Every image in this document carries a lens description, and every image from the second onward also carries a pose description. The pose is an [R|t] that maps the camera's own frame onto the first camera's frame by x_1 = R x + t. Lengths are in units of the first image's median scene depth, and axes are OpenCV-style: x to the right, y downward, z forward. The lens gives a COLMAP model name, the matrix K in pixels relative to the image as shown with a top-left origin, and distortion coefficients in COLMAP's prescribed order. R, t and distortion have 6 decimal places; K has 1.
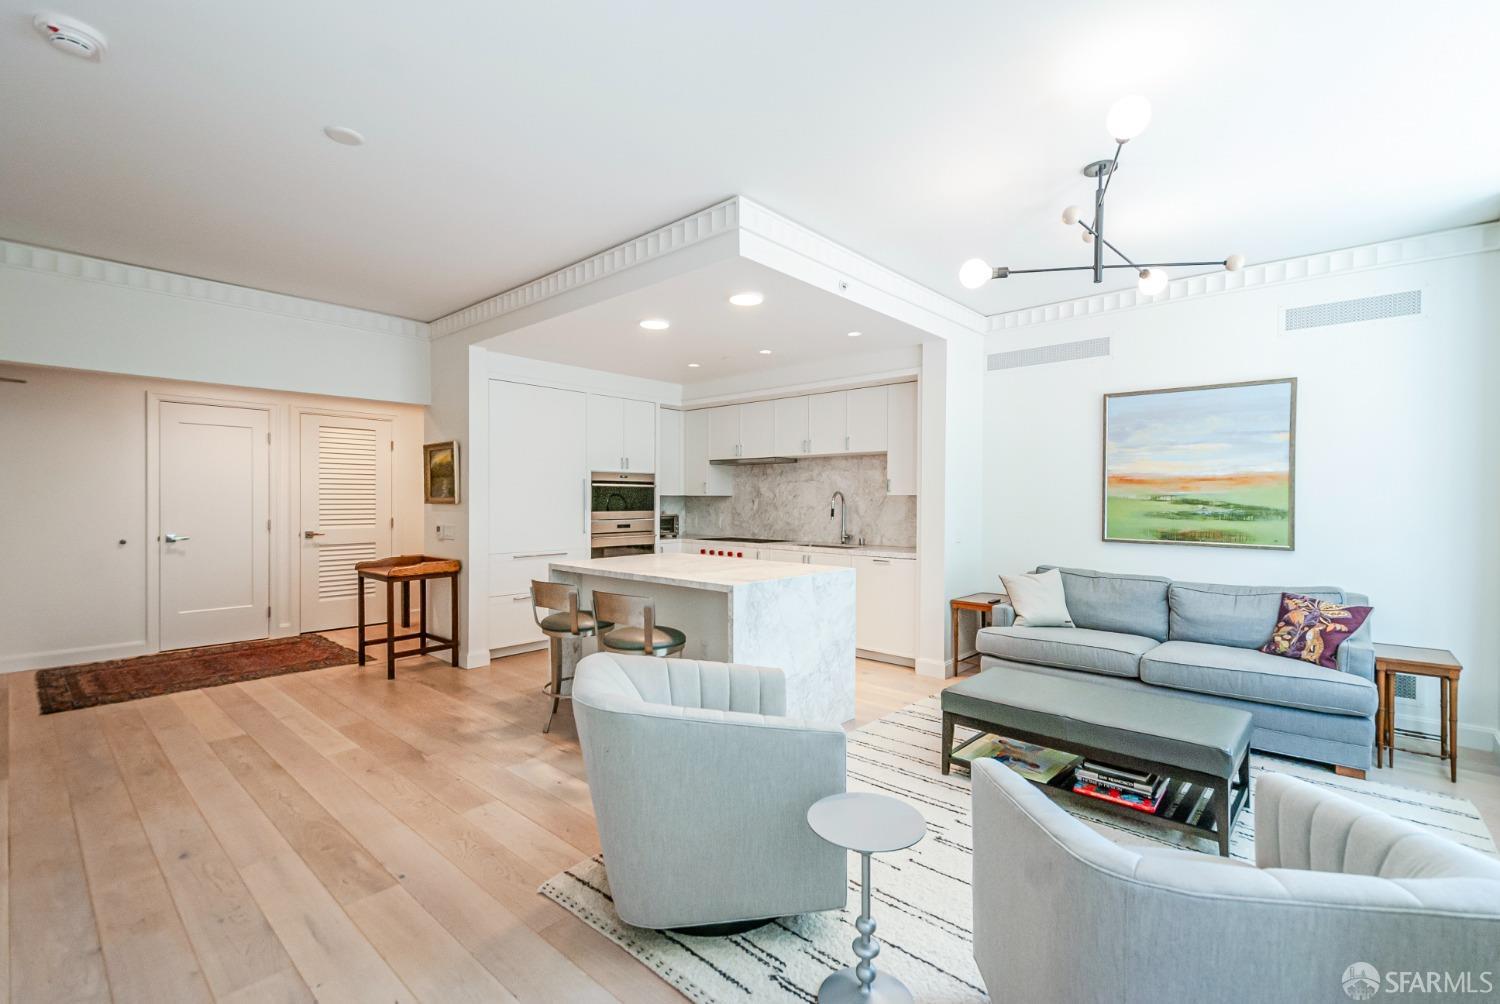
lens RADIAL K [[683.9, 0, 741.4], [0, 683.9, 502.2], [0, 0, 1]] dist [-0.004815, -0.000042]
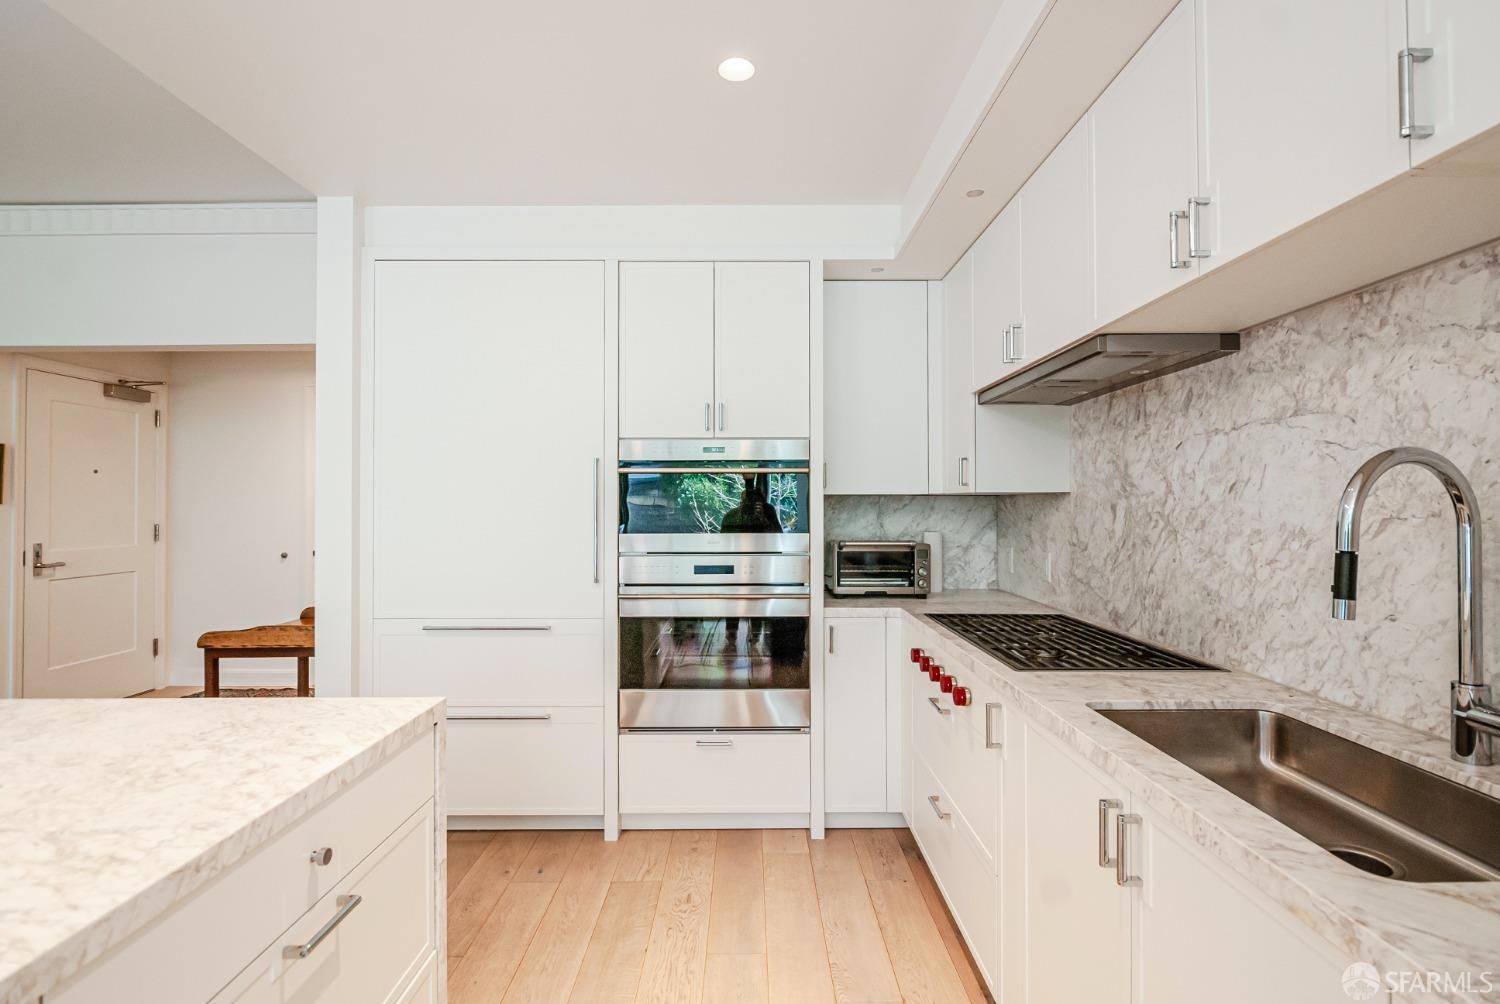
lens RADIAL K [[683.9, 0, 753.1], [0, 683.9, 501.7], [0, 0, 1]] dist [-0.004815, -0.000042]
pose [[0.669802, -0.010072, -0.742471, 0.144452], [0.000760, 0.999917, -0.012878, -0.000461], [0.742539, 0.008061, 0.669754, 0.703393]]
